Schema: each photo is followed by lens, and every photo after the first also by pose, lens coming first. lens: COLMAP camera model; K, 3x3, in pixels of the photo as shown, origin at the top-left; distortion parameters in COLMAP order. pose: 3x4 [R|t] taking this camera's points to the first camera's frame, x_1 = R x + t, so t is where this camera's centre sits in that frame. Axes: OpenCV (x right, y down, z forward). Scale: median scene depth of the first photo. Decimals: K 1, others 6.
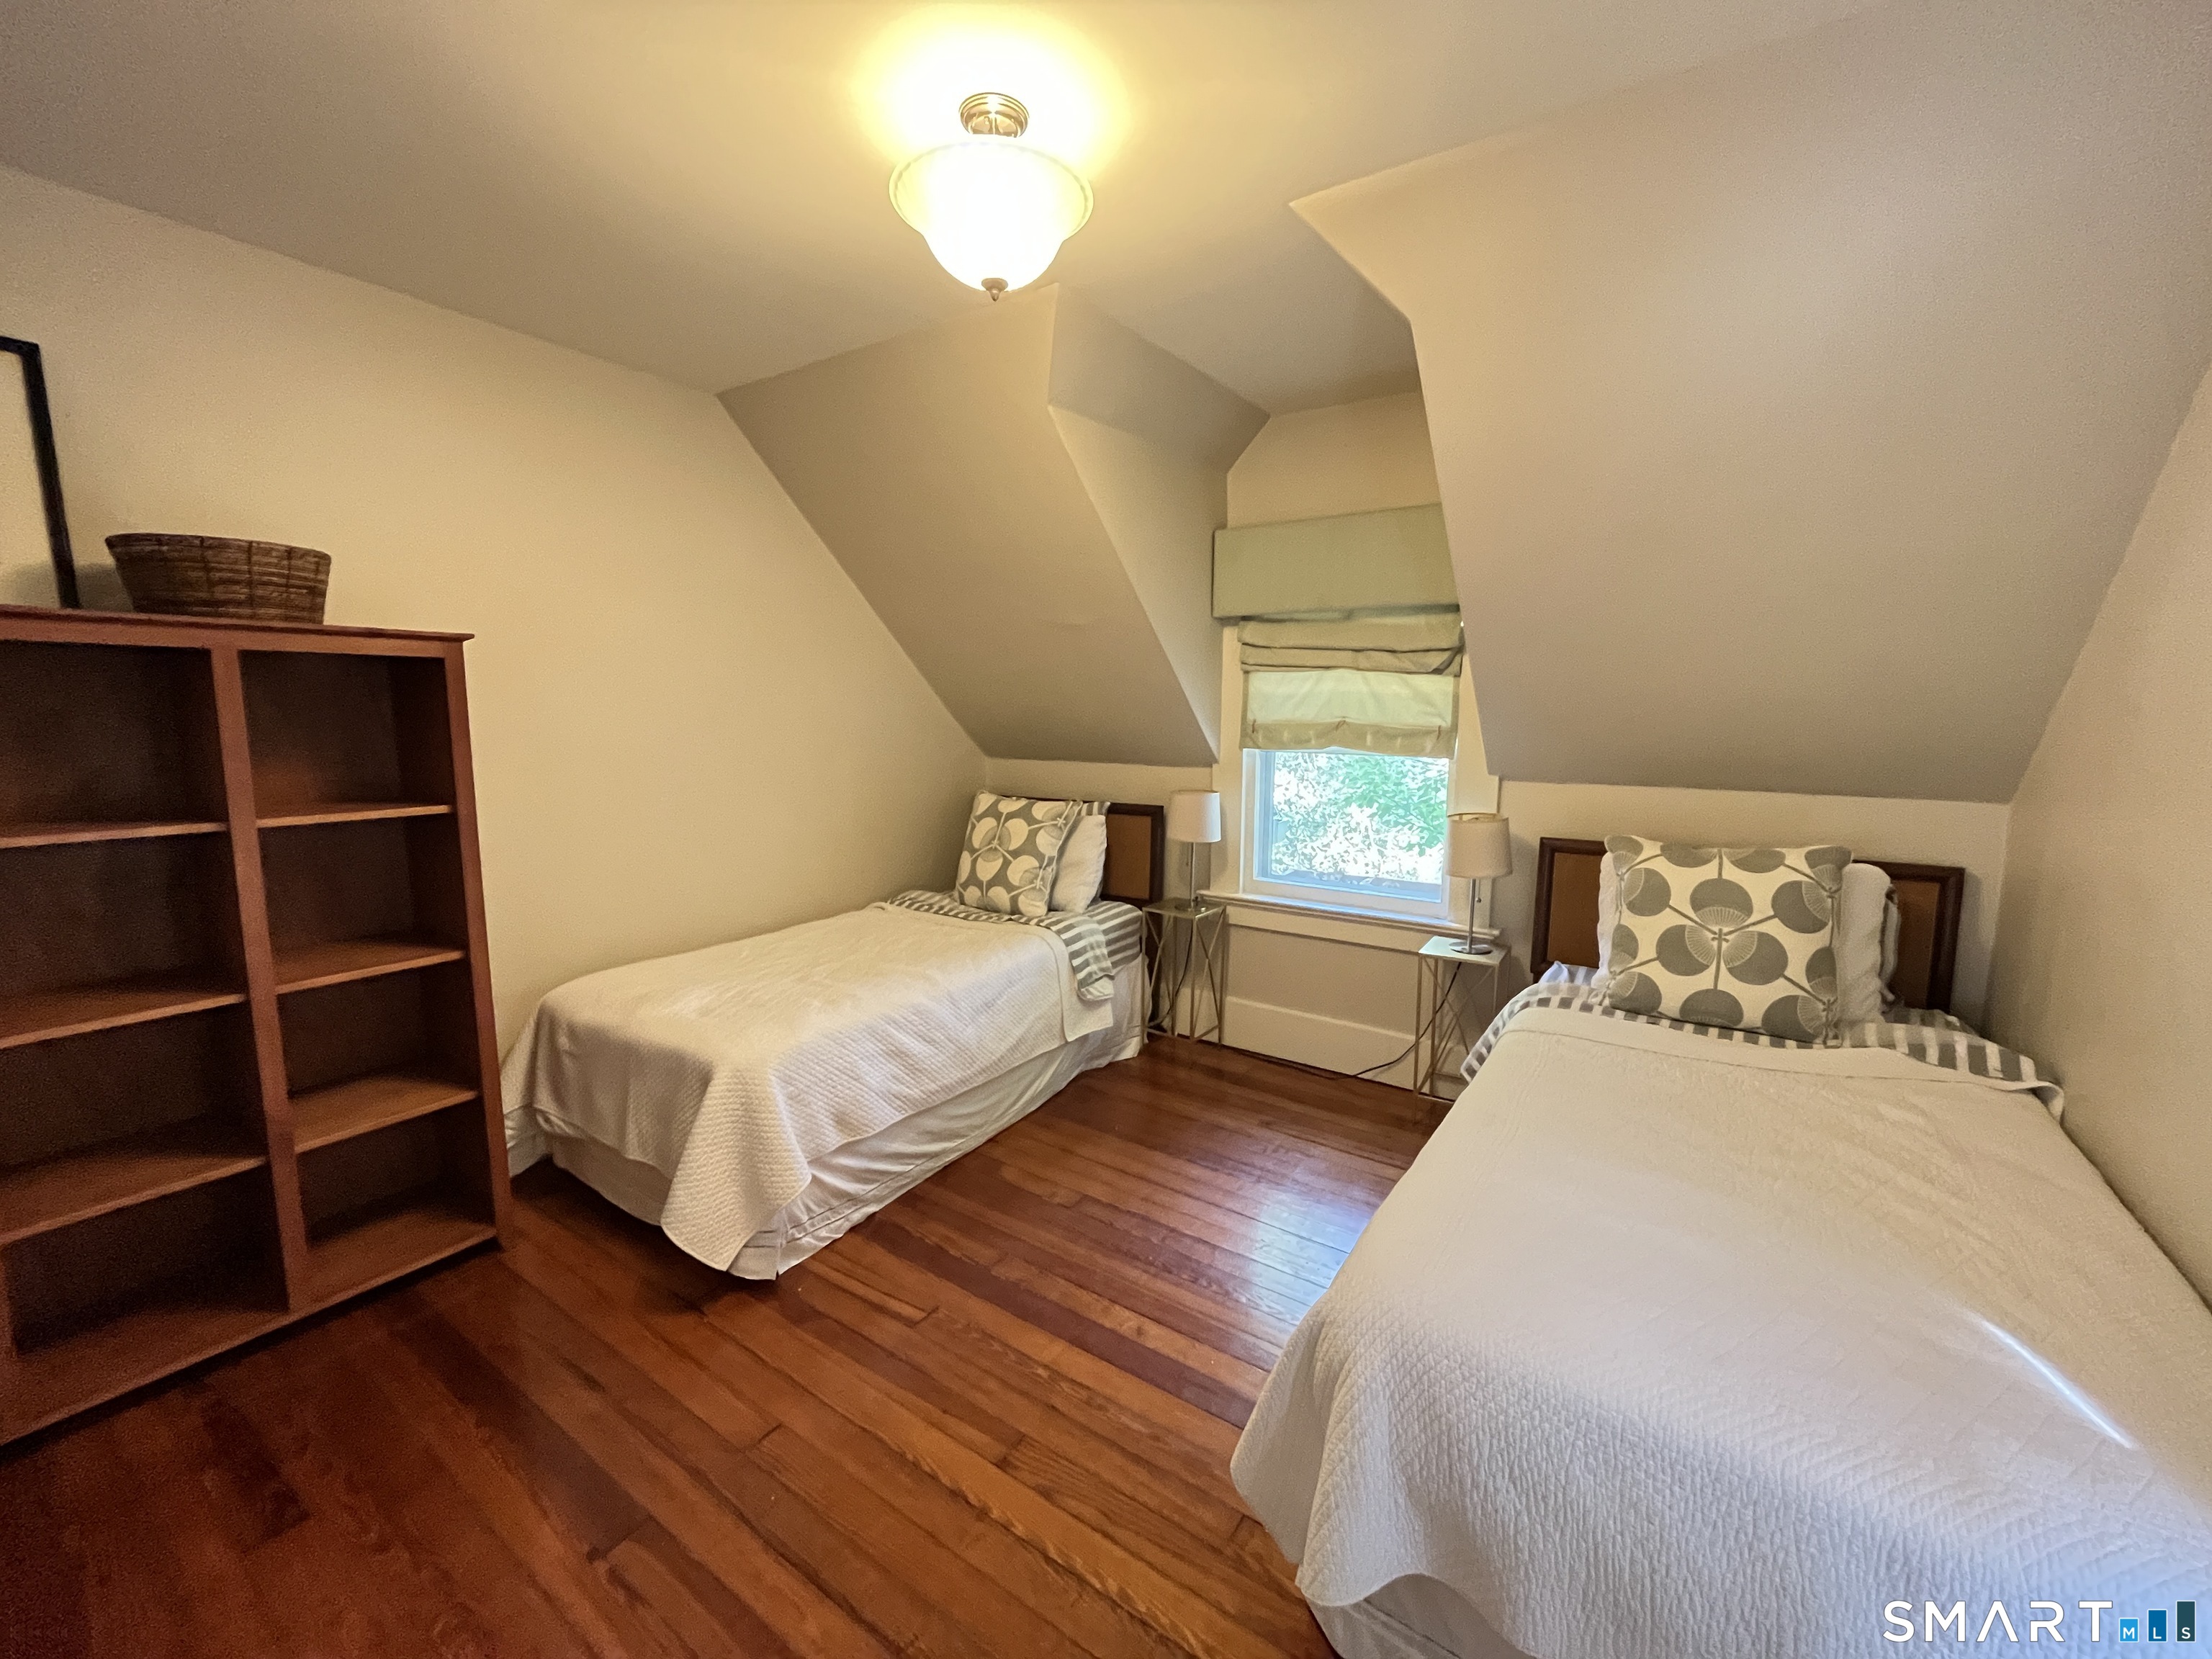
lens RADIAL K [[898.7, 0, 1116.5], [0, 898.7, 829.3], [0, 0, 1]] dist [-0.004095, -0.000112]
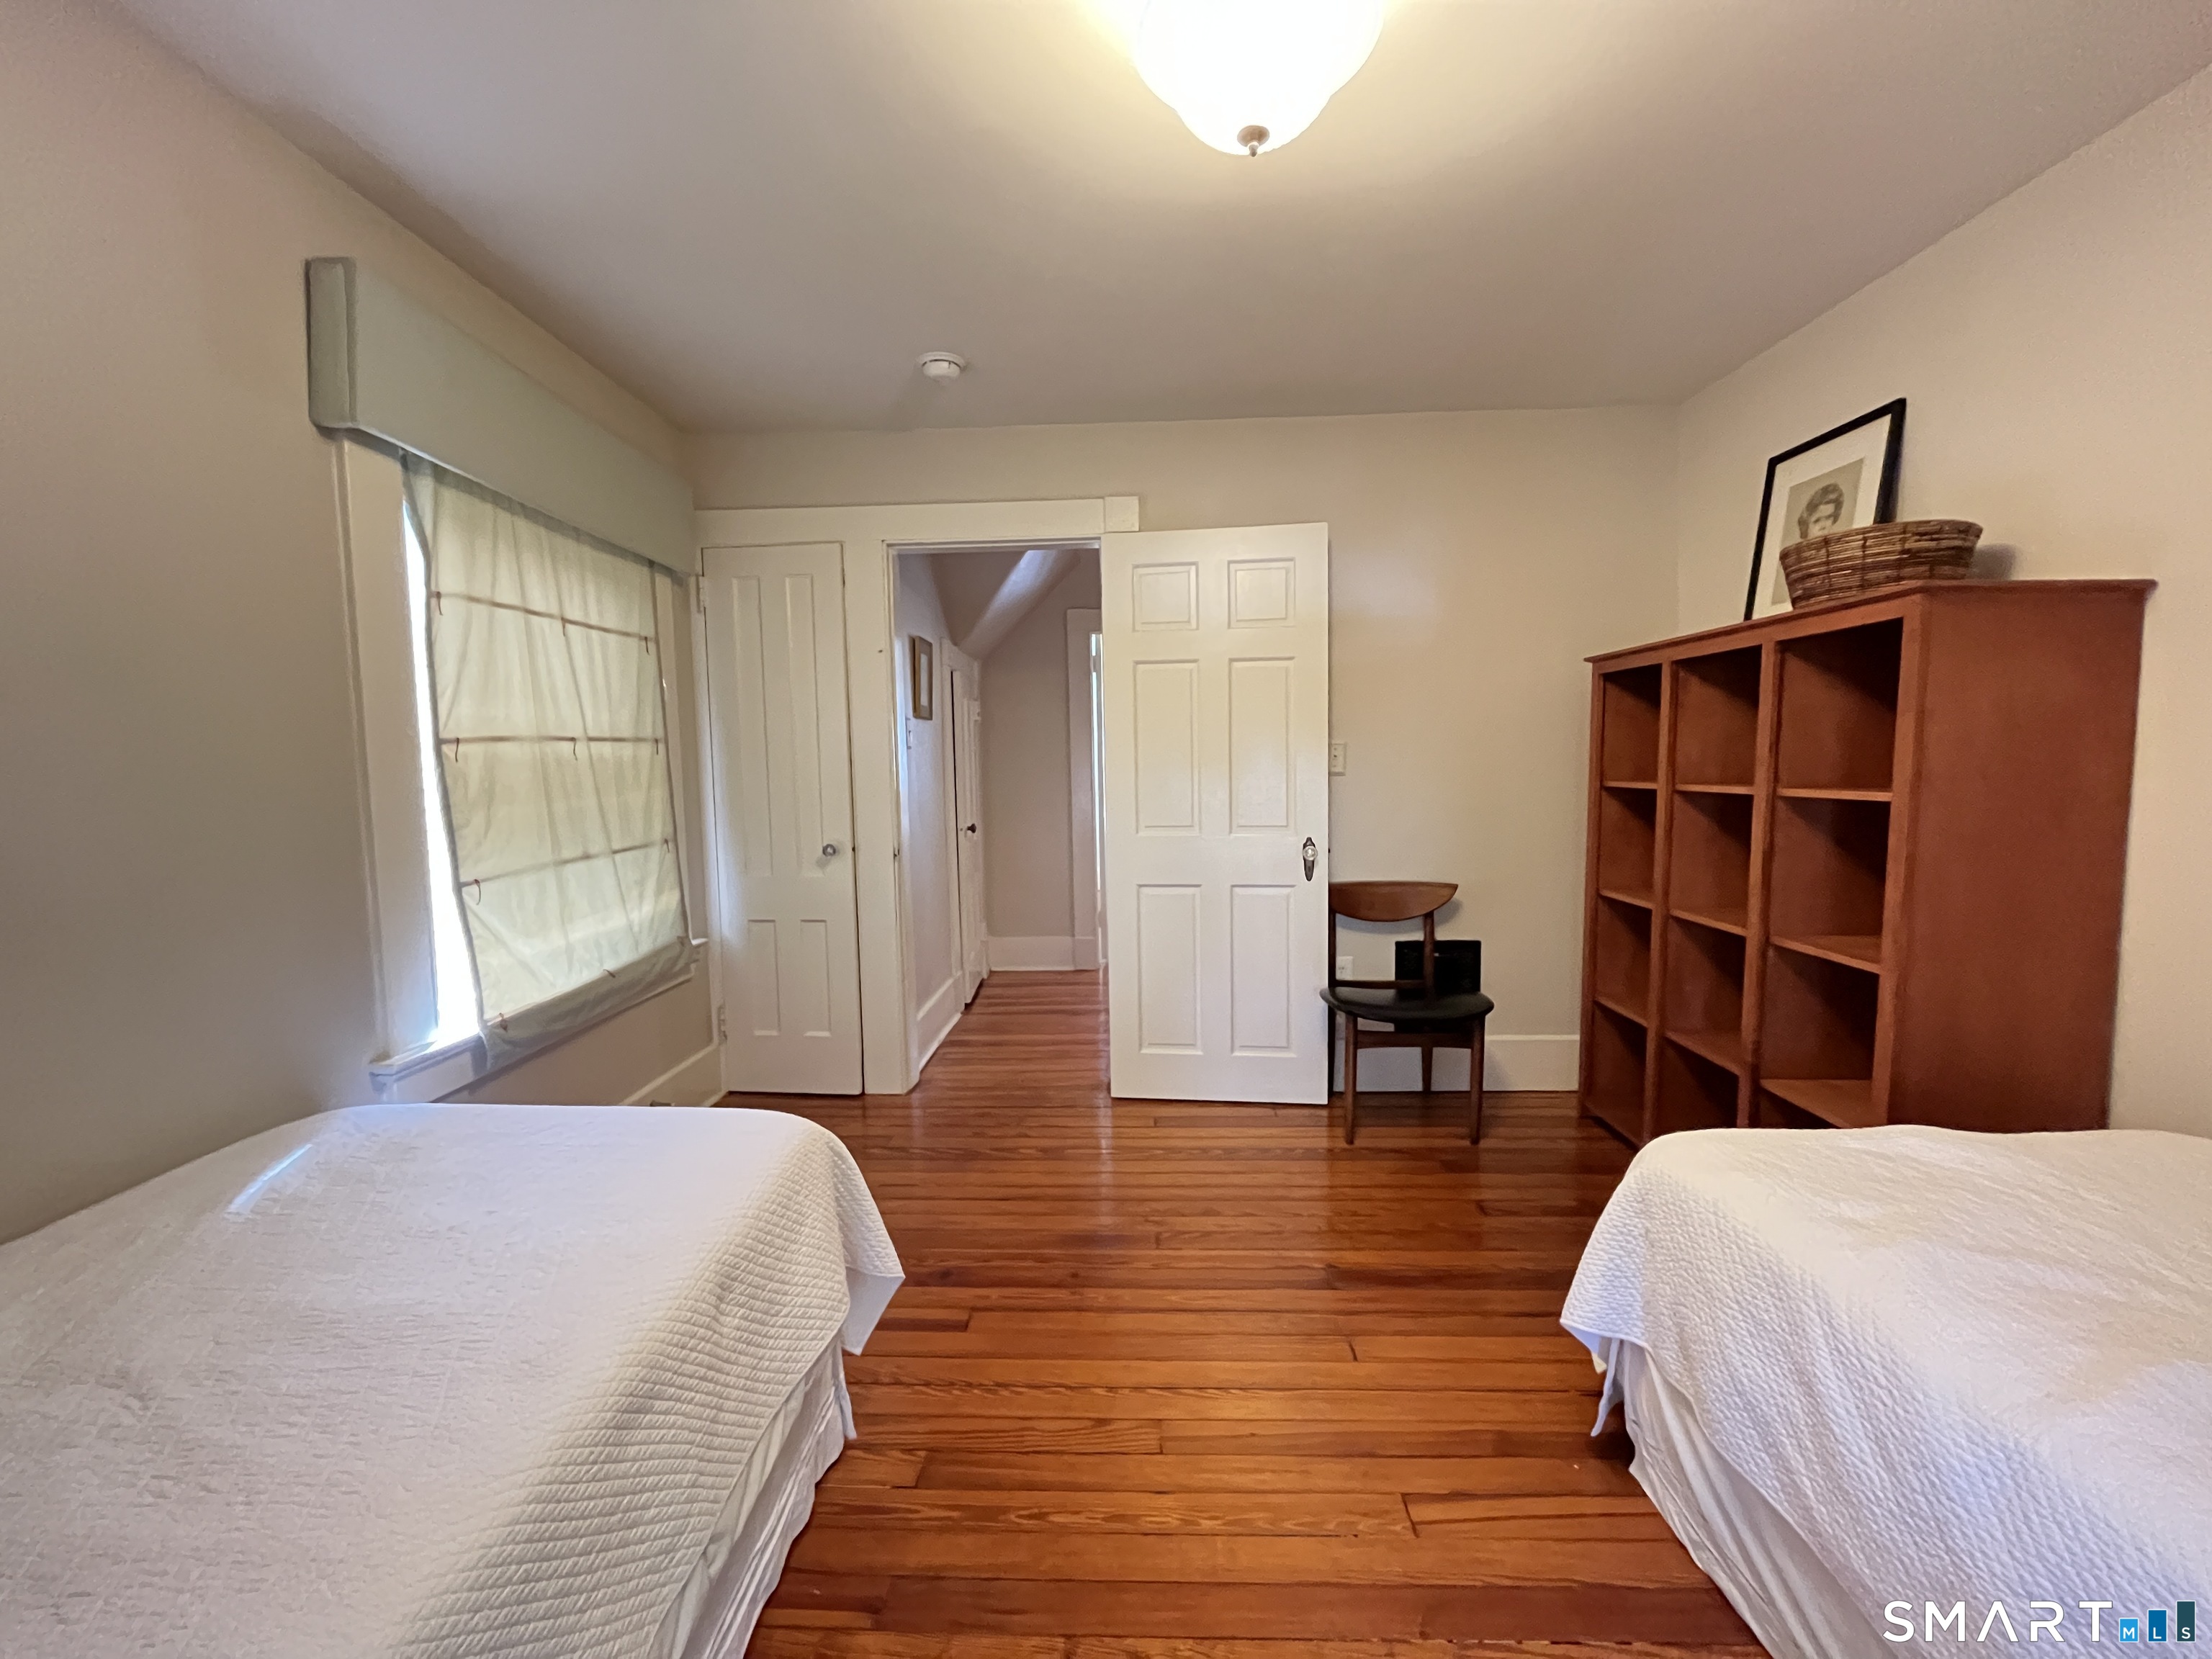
lens RADIAL K [[898.7, 0, 1107.1], [0, 898.7, 834.4], [0, 0, 1]] dist [-0.004095, -0.000112]
pose [[-0.835511, 0.056440, -0.546567, 0.377300], [-0.056519, 0.980607, 0.187659, -0.118708], [0.546558, 0.187683, -0.816118, 1.456766]]
